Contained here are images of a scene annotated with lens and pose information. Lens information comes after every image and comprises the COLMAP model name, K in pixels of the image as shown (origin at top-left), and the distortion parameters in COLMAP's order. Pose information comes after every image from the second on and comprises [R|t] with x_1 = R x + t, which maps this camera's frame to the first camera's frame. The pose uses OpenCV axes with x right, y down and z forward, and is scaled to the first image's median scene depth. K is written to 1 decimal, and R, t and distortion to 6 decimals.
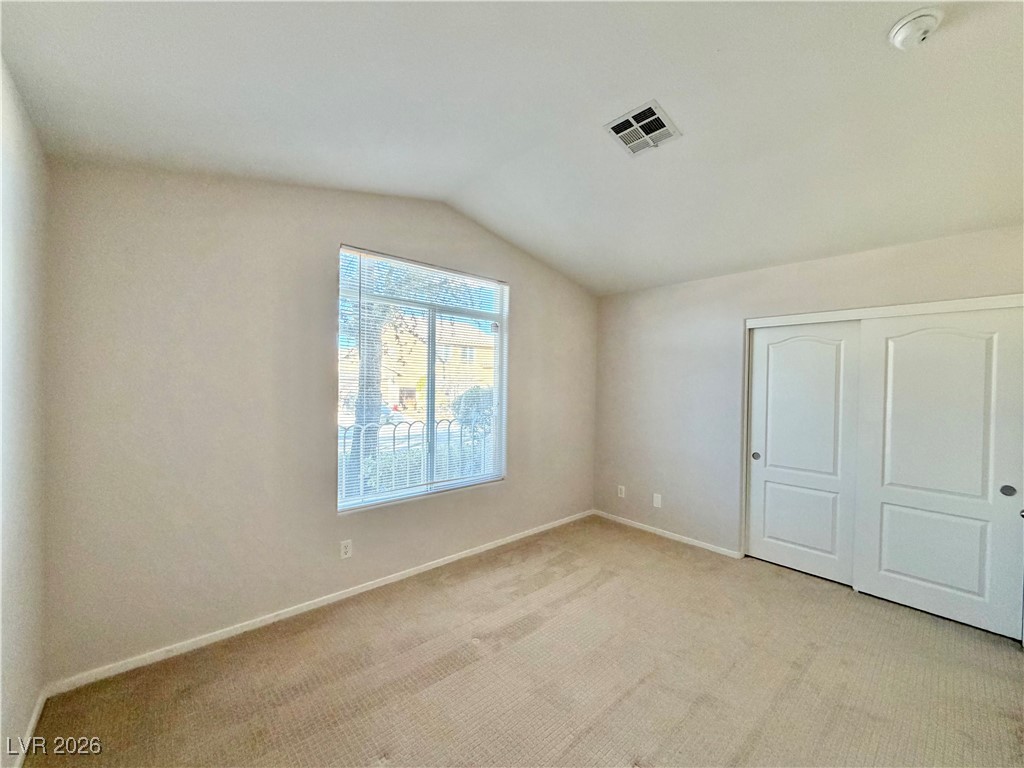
lens RADIAL K [[413.4, 0, 509.7], [0, 413.4, 386.6], [0, 0, 1]] dist [-0.002436, 0.000559]
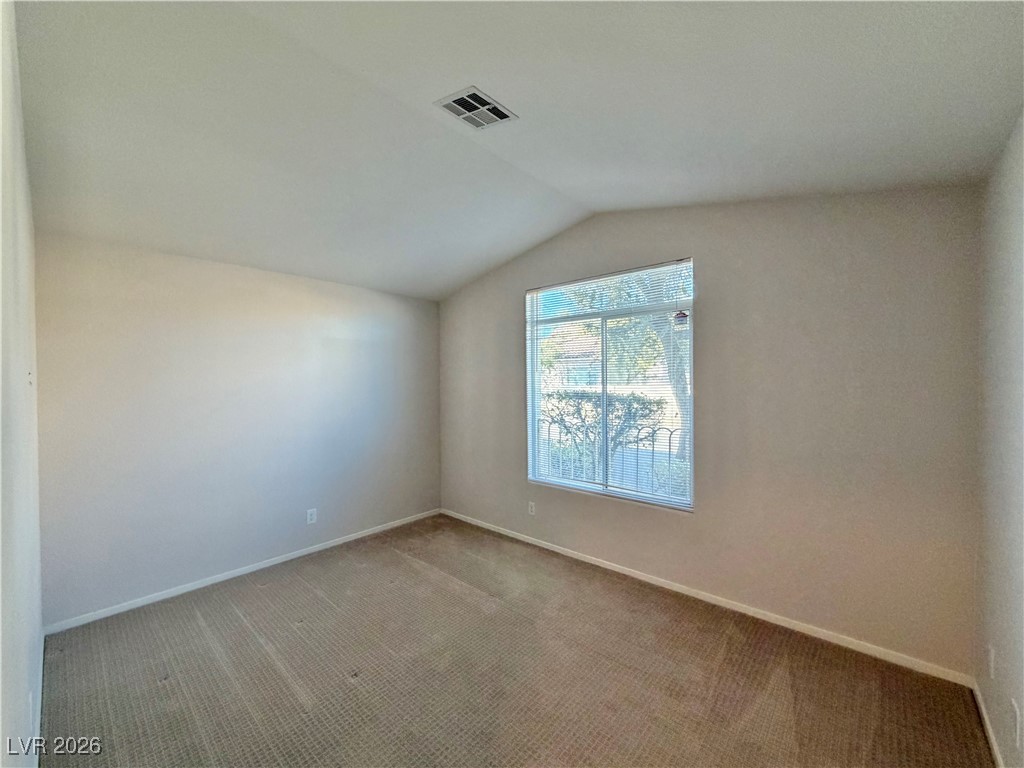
lens RADIAL K [[413.4, 0, 509.7], [0, 413.4, 386.3], [0, 0, 1]] dist [-0.002436, 0.000559]
pose [[0.092847, -0.005787, -0.995664, 0.827109], [-0.001220, 0.999982, -0.005926, -0.007192], [0.995680, 0.001765, 0.092838, 0.670175]]
